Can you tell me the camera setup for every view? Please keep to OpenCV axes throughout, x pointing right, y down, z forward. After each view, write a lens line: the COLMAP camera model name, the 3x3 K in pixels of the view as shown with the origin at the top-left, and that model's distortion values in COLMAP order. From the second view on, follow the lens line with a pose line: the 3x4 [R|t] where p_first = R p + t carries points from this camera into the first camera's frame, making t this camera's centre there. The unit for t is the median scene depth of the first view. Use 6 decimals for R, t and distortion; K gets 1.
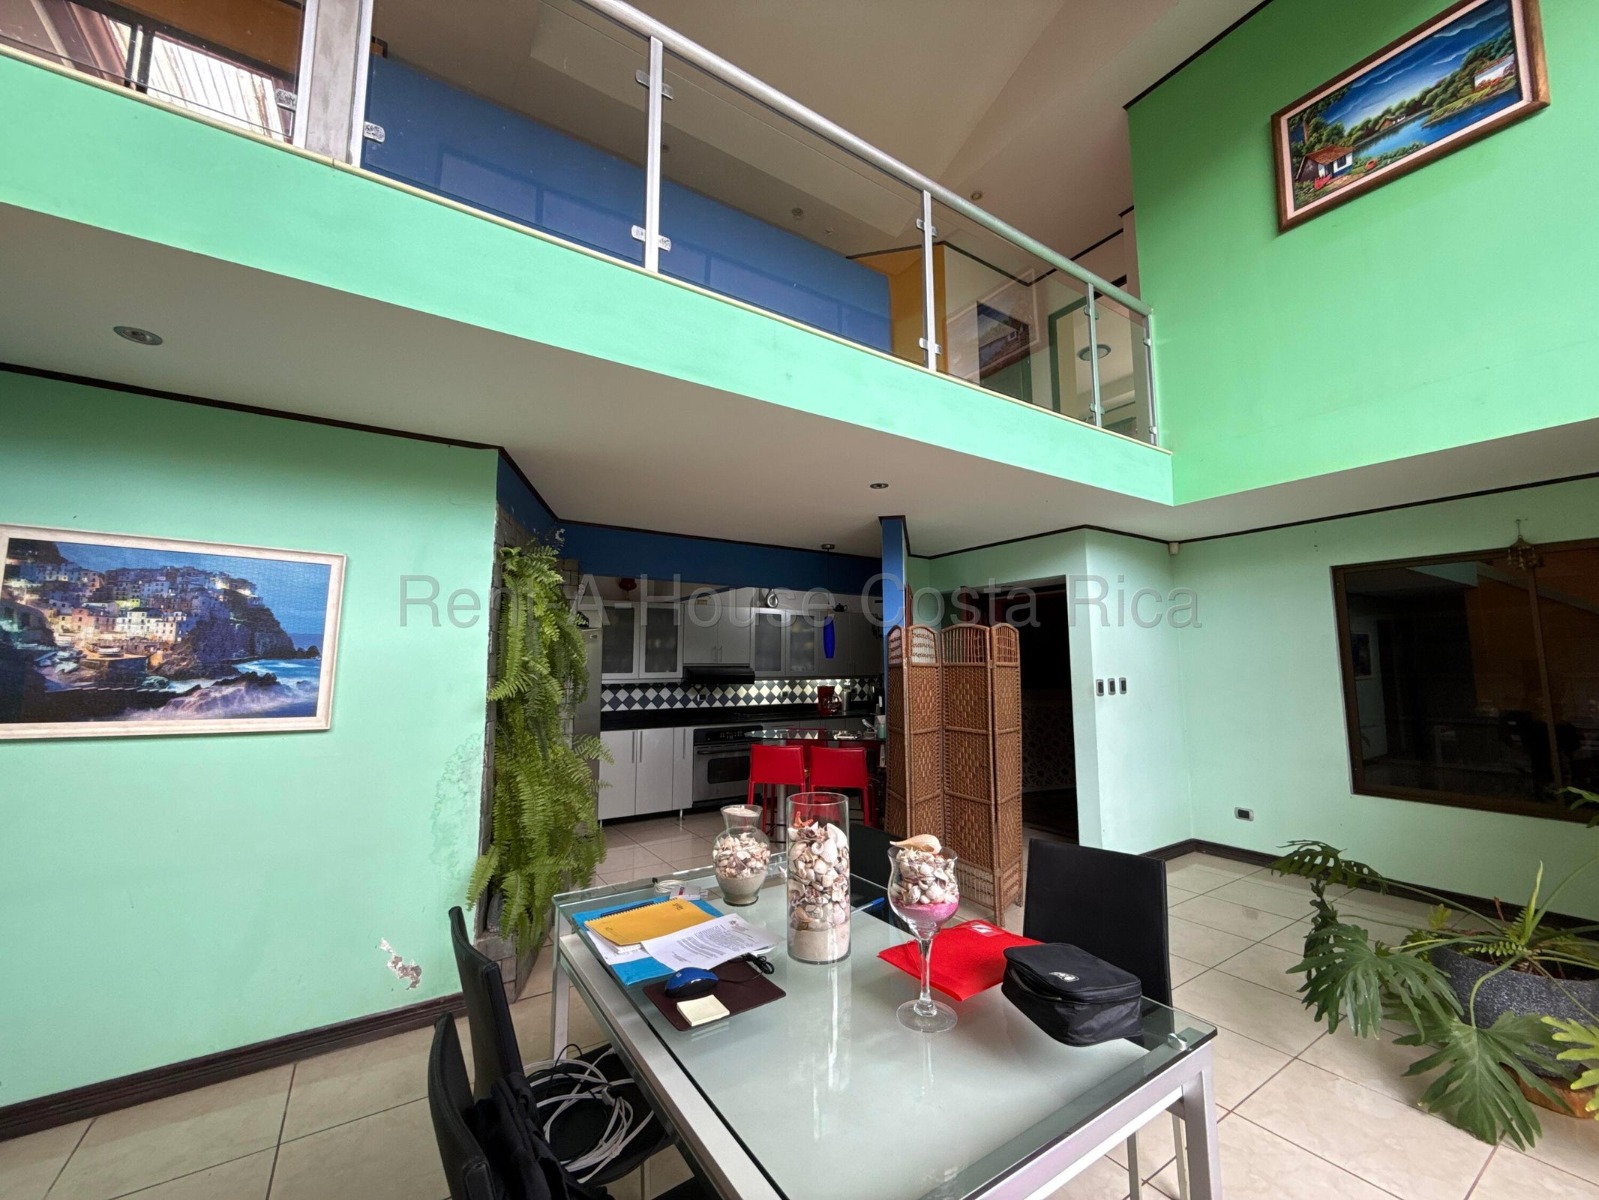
lens RADIAL K [[636.8, 0, 798.9], [0, 636.8, 598.6], [0, 0, 1]] dist [-0.002663, 0.000043]
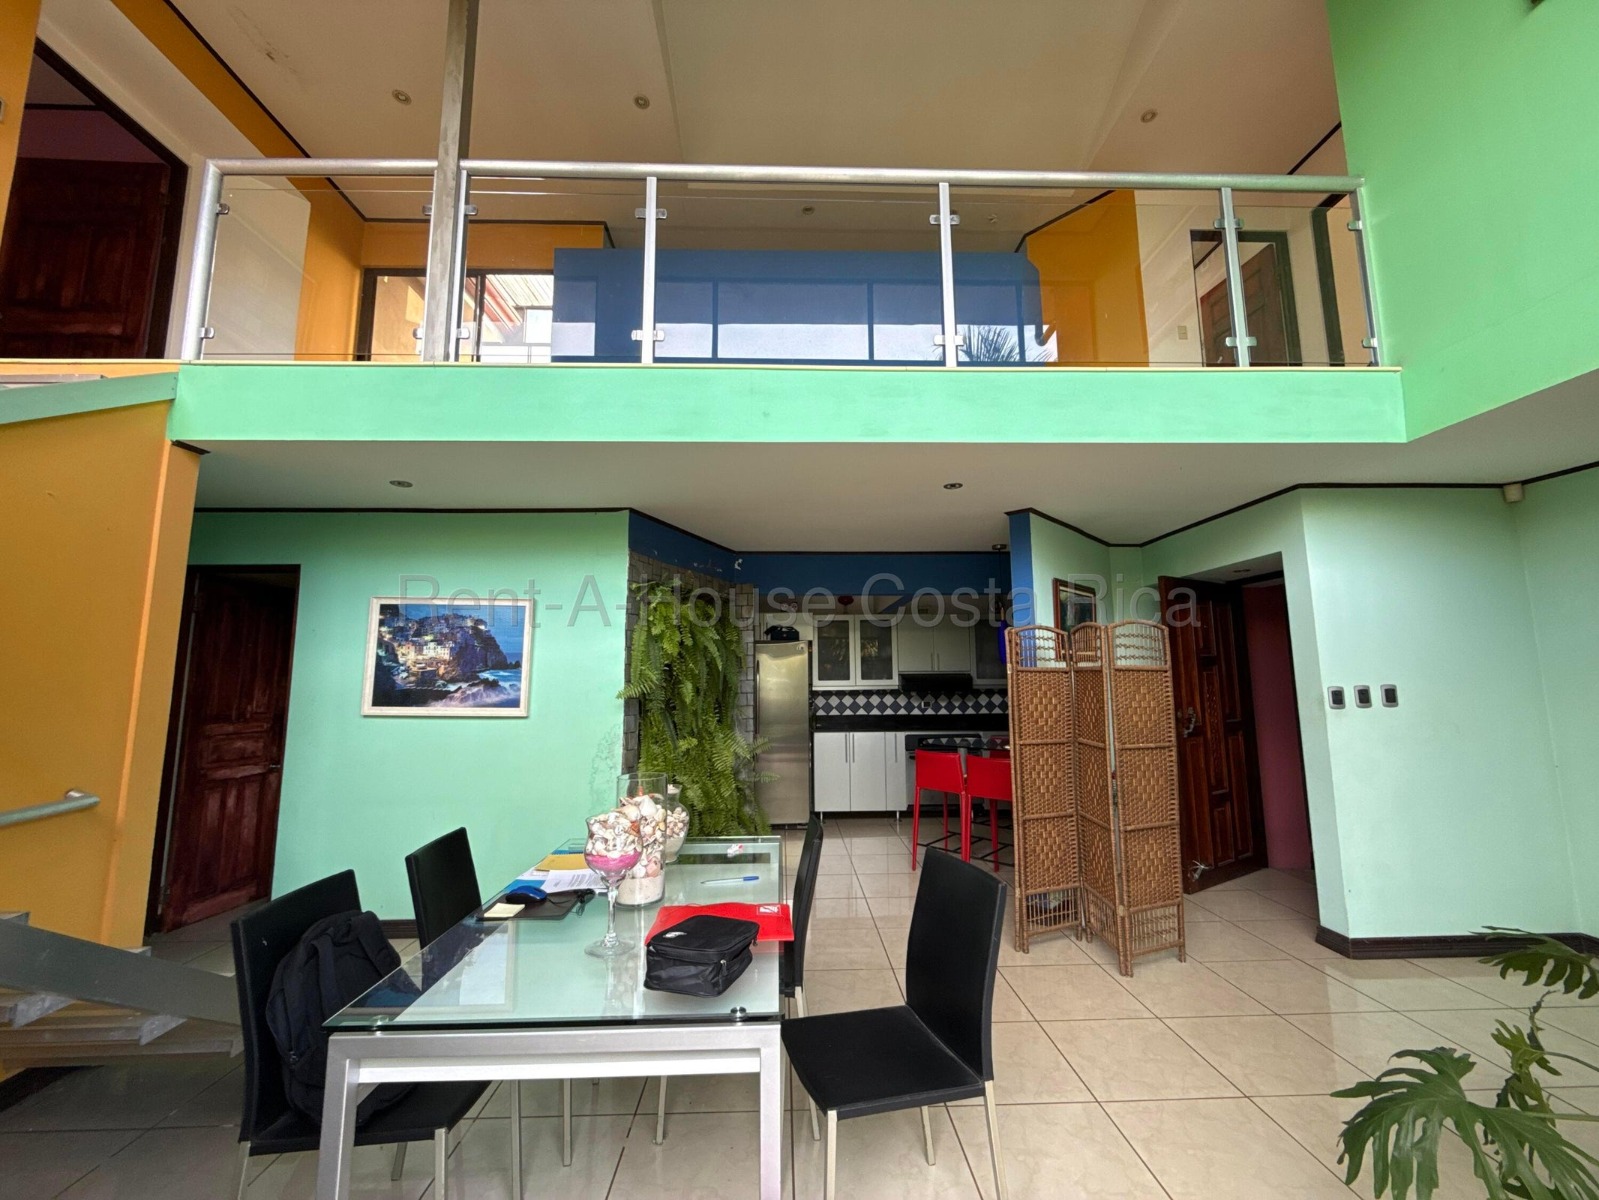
lens RADIAL K [[636.8, 0, 798.7], [0, 636.8, 598.1], [0, 0, 1]] dist [-0.002663, 0.000043]
pose [[0.850366, -0.069446, -0.521589, 0.340248], [0.061128, 0.997579, -0.033161, 0.009791], [0.522629, -0.003685, 0.852552, 0.036246]]
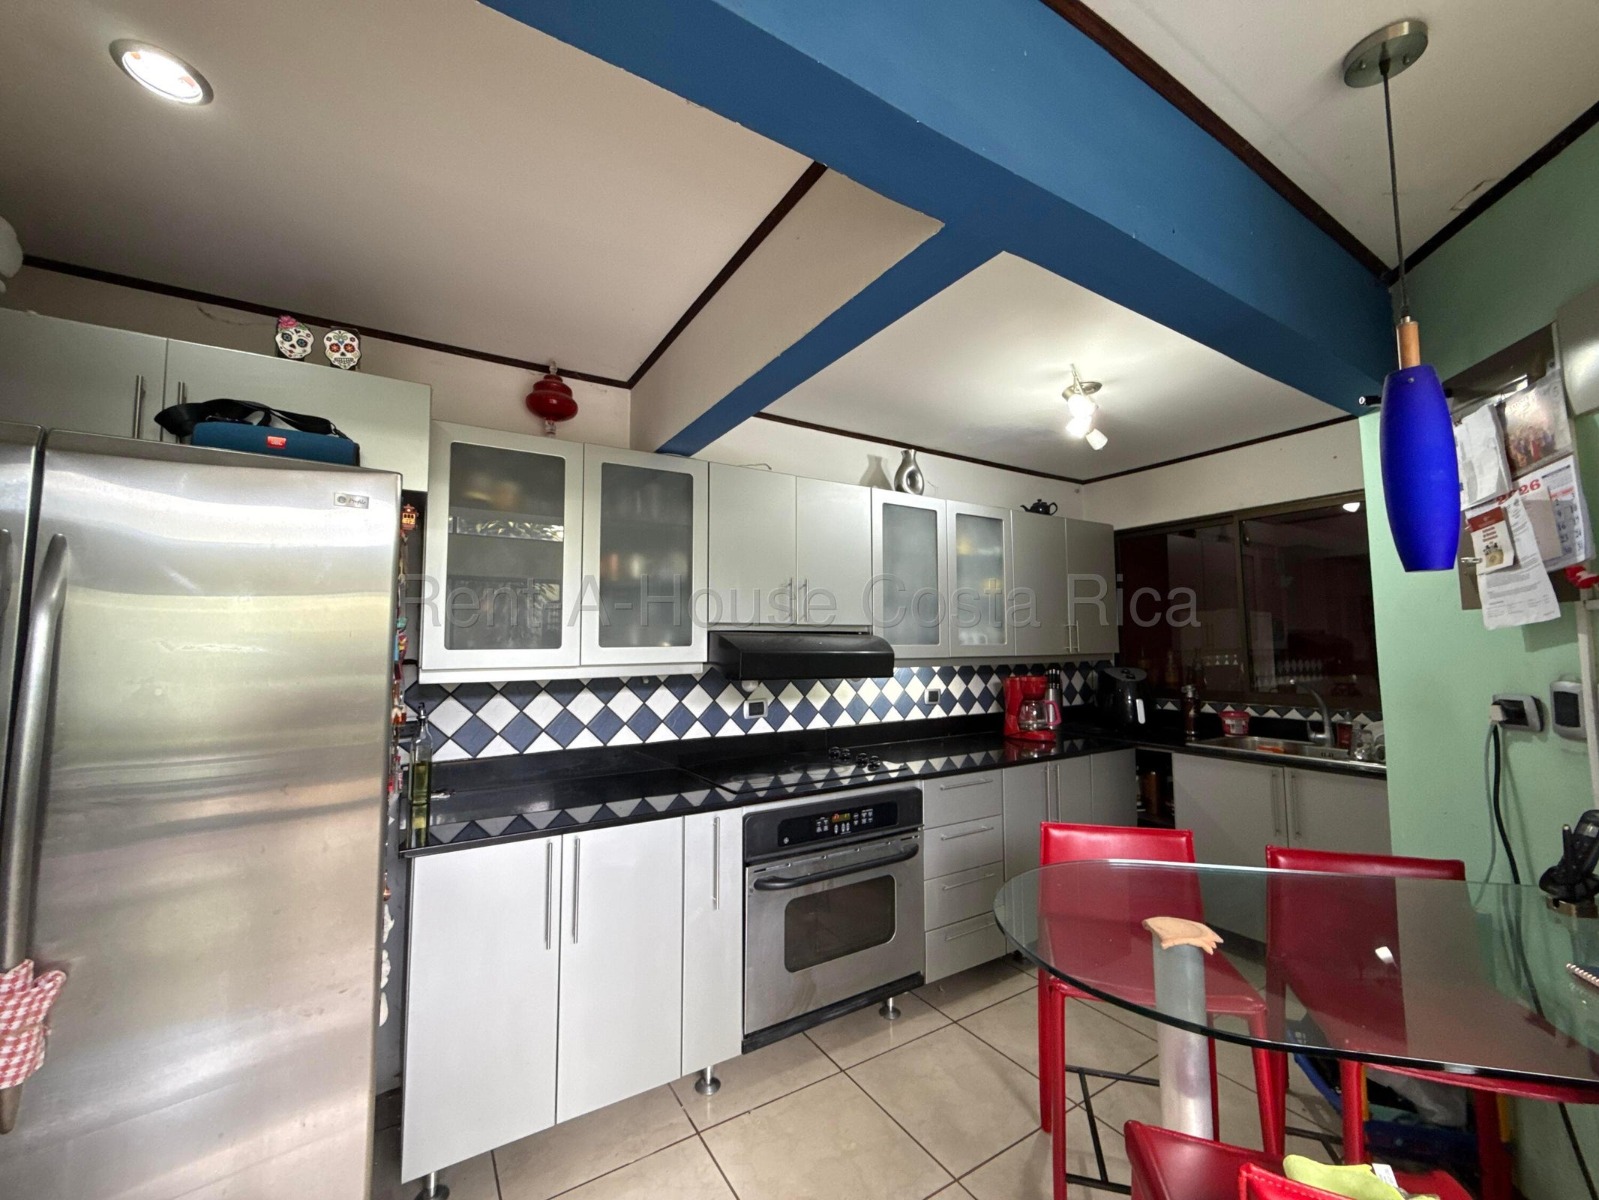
lens RADIAL K [[636.8, 0, 803.0], [0, 636.8, 599.4], [0, 0, 1]] dist [-0.002663, 0.000043]
pose [[0.999768, -0.007024, -0.020352, -0.176010], [0.007679, 0.999449, 0.032286, 0.112838], [0.020114, -0.032435, 0.999271, 0.933133]]
